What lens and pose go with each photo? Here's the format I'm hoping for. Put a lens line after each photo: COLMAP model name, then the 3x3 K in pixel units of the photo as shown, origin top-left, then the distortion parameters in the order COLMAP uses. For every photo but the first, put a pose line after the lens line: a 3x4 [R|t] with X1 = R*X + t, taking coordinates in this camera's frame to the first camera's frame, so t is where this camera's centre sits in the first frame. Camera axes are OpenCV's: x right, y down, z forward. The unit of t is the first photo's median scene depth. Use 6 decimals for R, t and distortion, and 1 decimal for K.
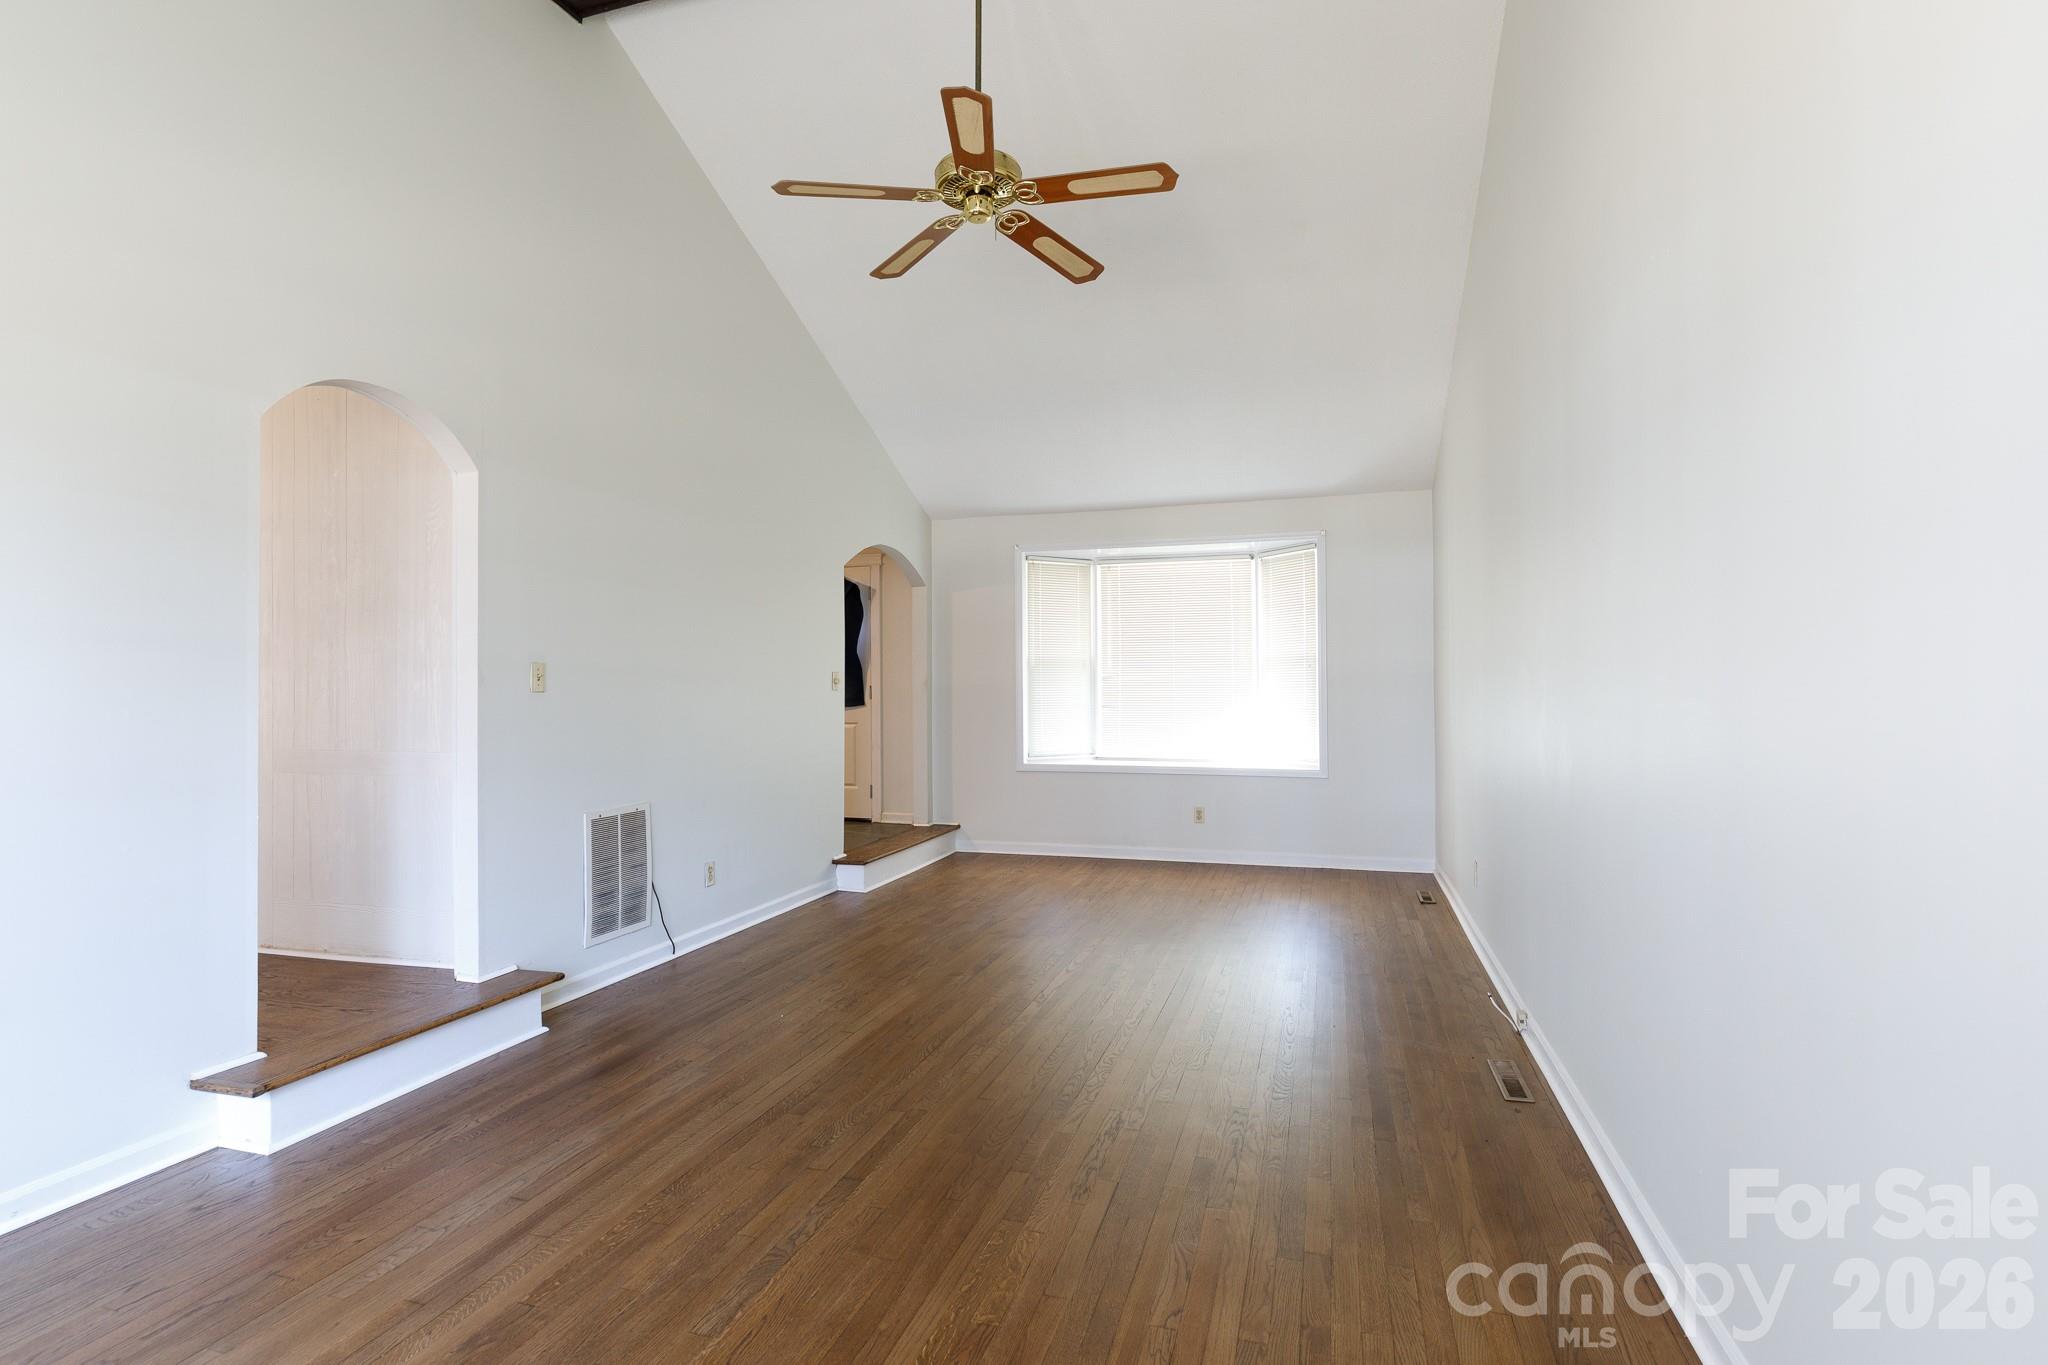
lens RADIAL K [[996.7, 0, 1031.9], [0, 996.7, 670.9], [0, 0, 1]] dist [-0.000895, 0.000673]
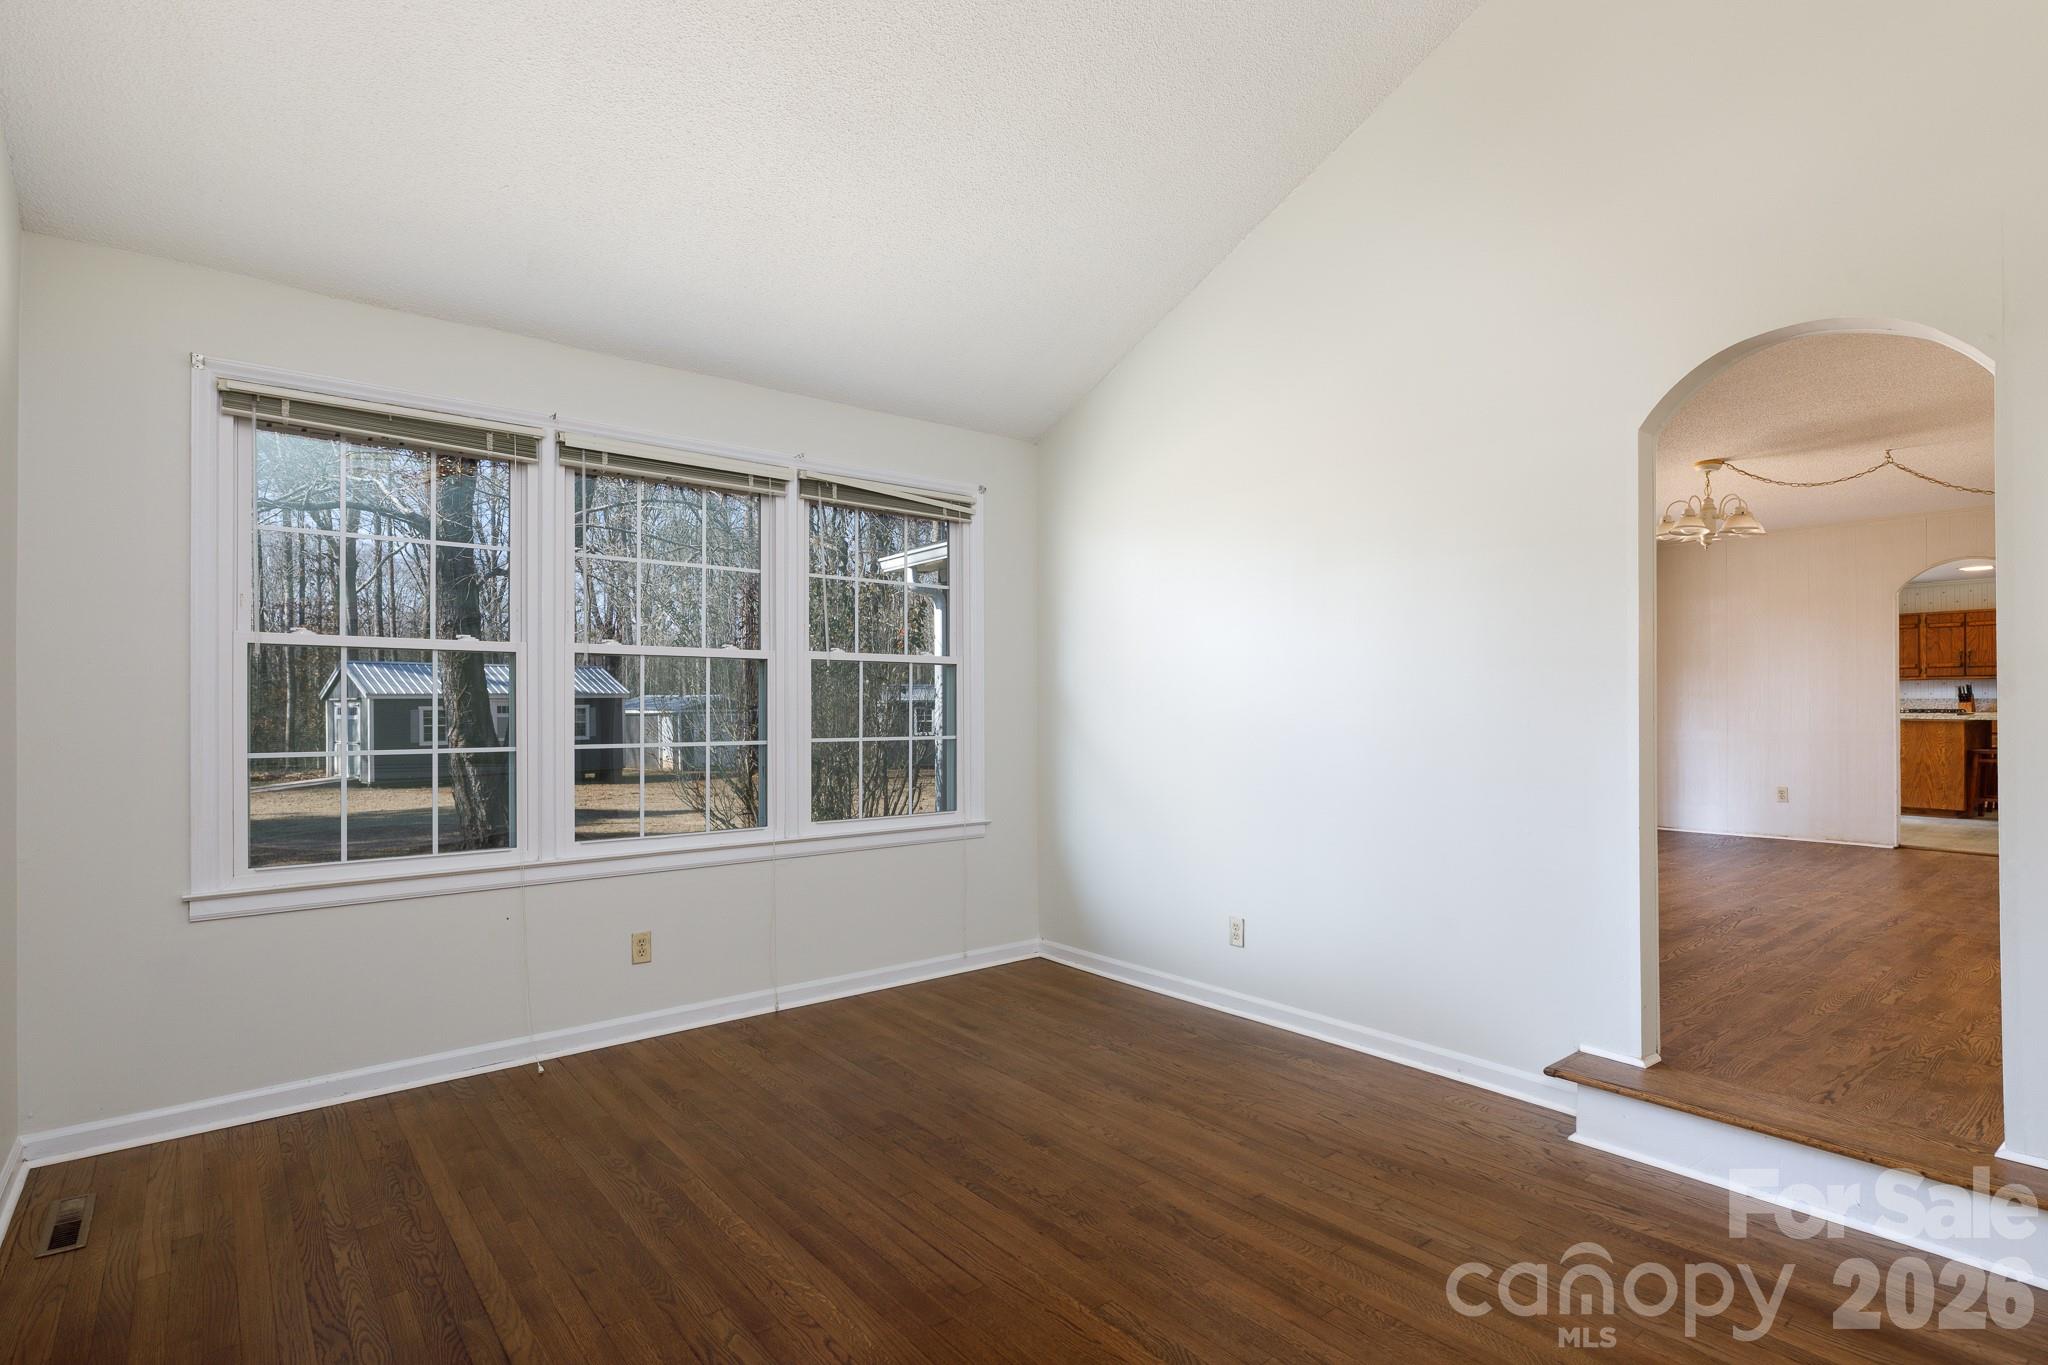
lens RADIAL K [[1023.4, 0, 1032.0], [0, 1023.4, 706.3], [0, 0, 1]] dist [-0.000594, -0.000041]
pose [[-0.558342, 0.007005, -0.829581, 0.498718], [0.017715, 0.999837, -0.003480, 0.020767], [0.829421, -0.016639, -0.558376, 1.263525]]
